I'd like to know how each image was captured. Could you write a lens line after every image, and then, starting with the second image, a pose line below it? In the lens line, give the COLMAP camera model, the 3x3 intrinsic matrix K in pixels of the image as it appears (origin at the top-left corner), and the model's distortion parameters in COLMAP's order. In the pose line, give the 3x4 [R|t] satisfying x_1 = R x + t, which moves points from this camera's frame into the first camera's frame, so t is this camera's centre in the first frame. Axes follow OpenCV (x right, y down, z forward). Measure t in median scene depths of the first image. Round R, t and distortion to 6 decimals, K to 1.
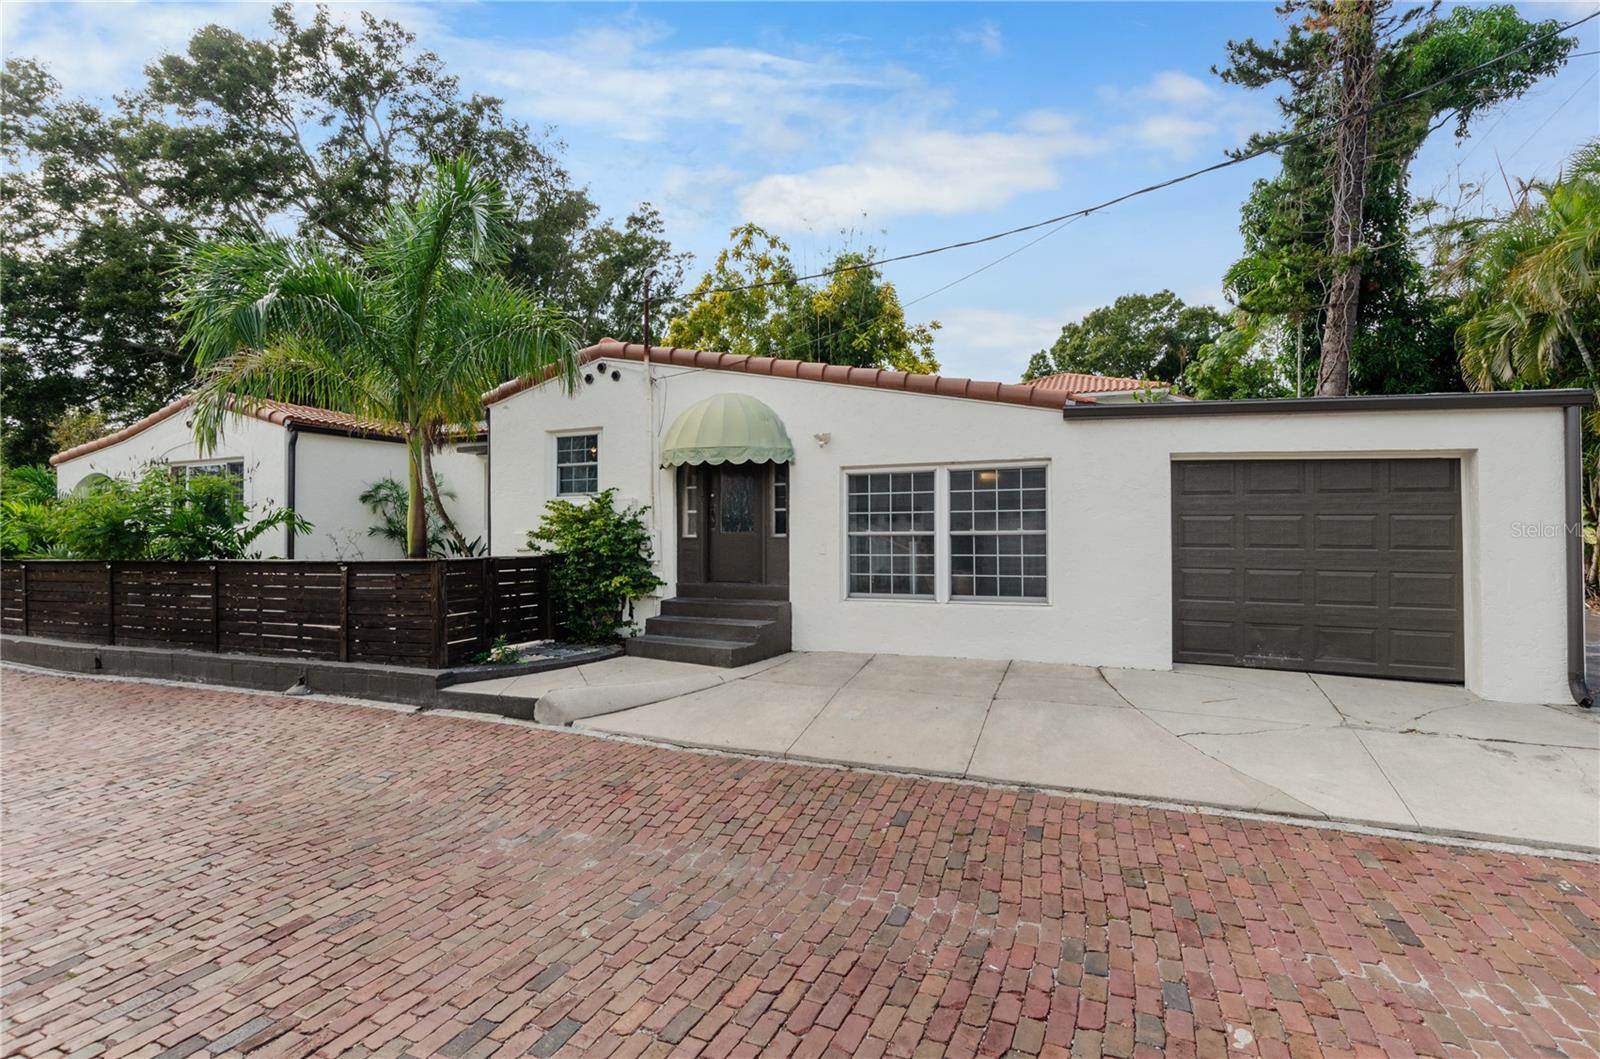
lens RADIAL K [[731.0, 0, 808.7], [0, 731.0, 525.5], [0, 0, 1]] dist [0.002897, -0.003127]
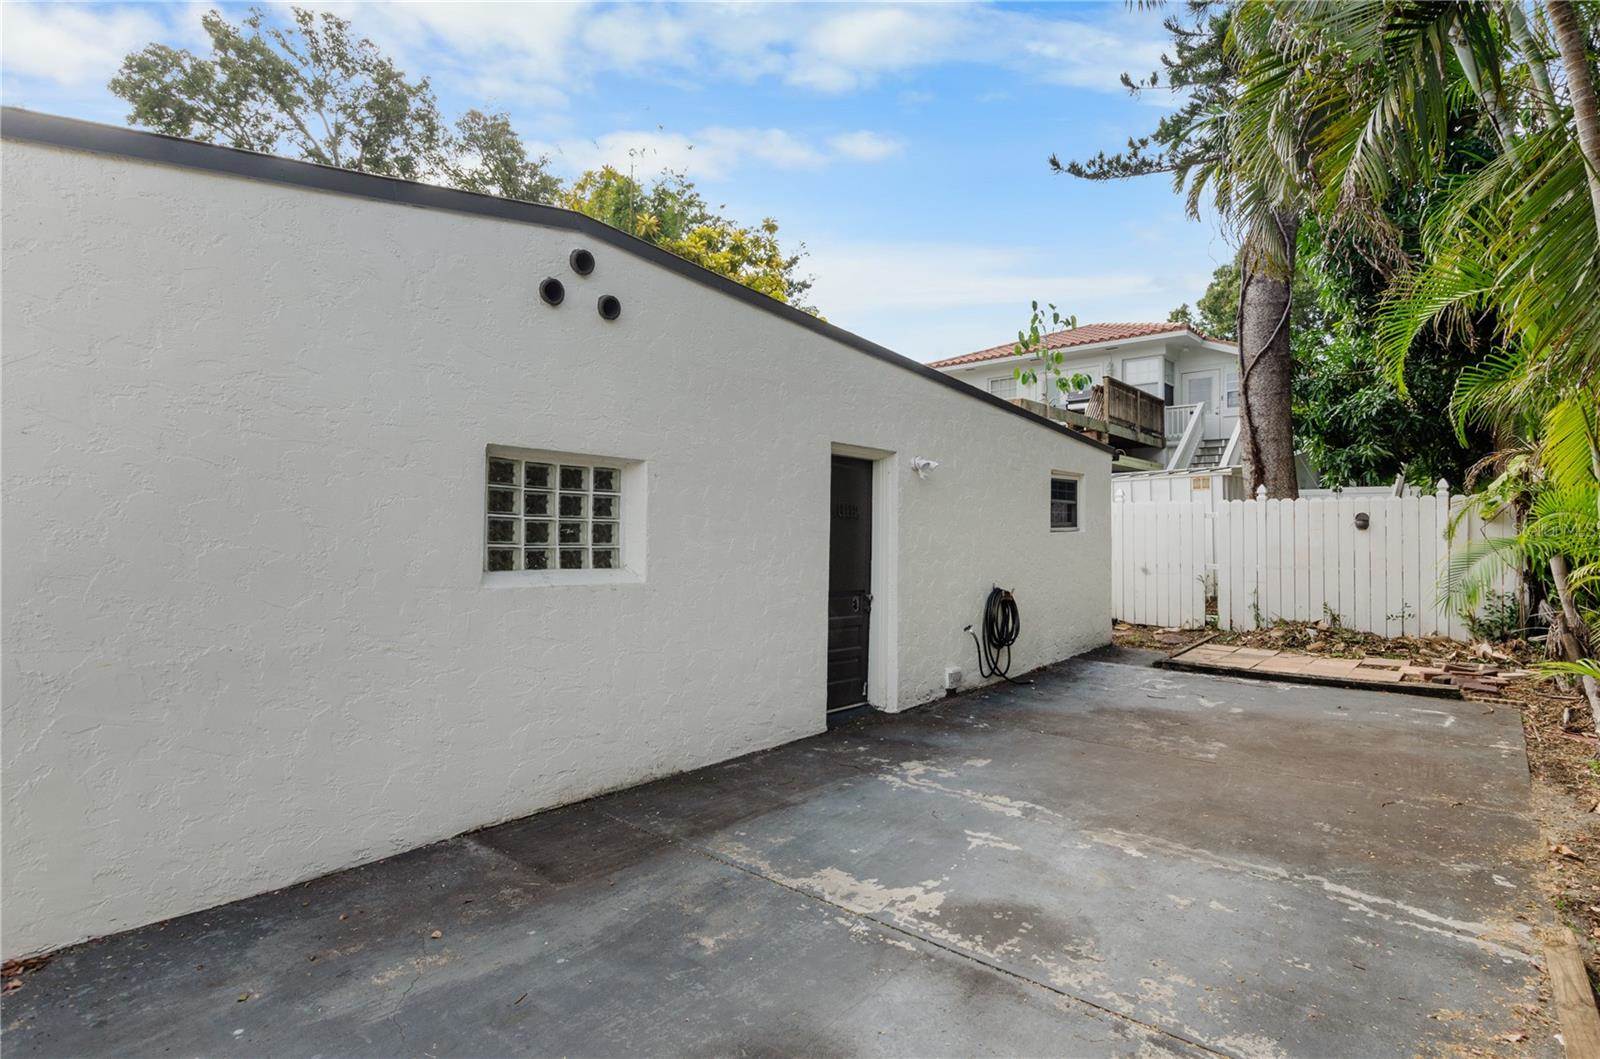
lens RADIAL K [[784.9, 0, 775.5], [0, 784.9, 528.4], [0, 0, 1]] dist [0.004067, -0.002374]
pose [[0.952009, 0.009720, -0.305914, 1.145792], [-0.011053, 0.999935, -0.002623, 0.007704], [0.305869, 0.005878, 0.952055, 0.611462]]
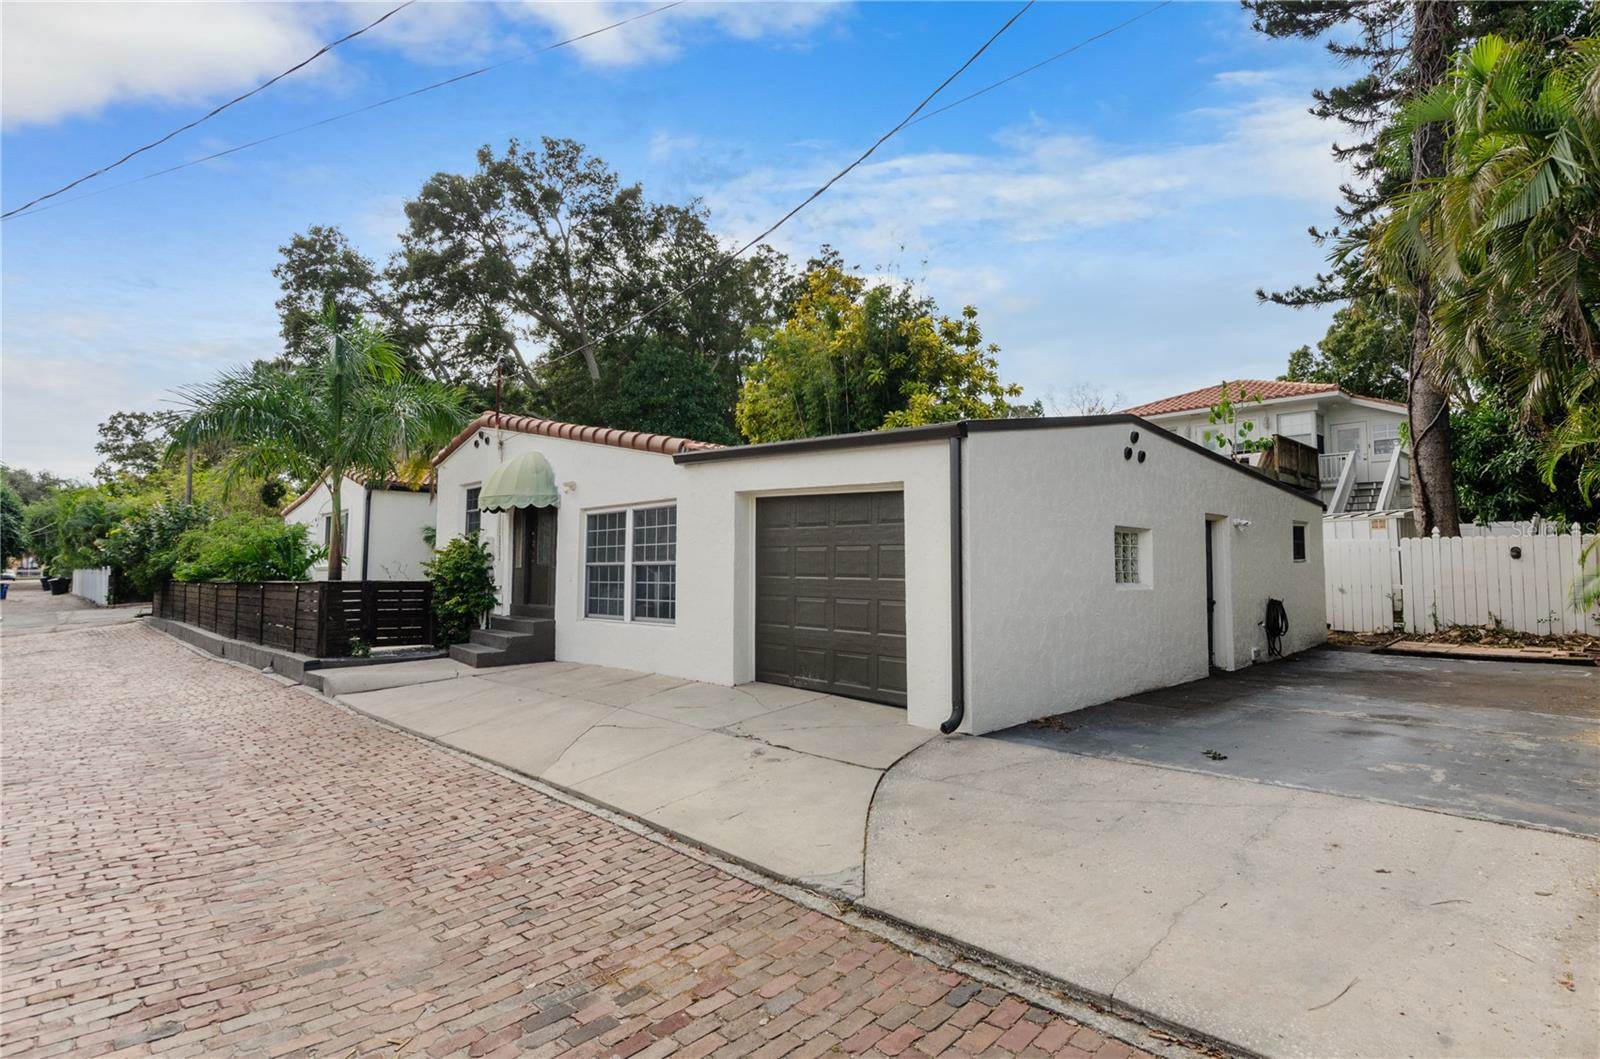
lens RADIAL K [[784.9, 0, 795.9], [0, 784.9, 530.2], [0, 0, 1]] dist [0.004067, -0.002374]
pose [[0.925040, -0.013893, -0.379615, 0.865805], [-0.002038, 0.999135, -0.041532, 0.008538], [0.379863, 0.039192, 0.924212, -0.065607]]
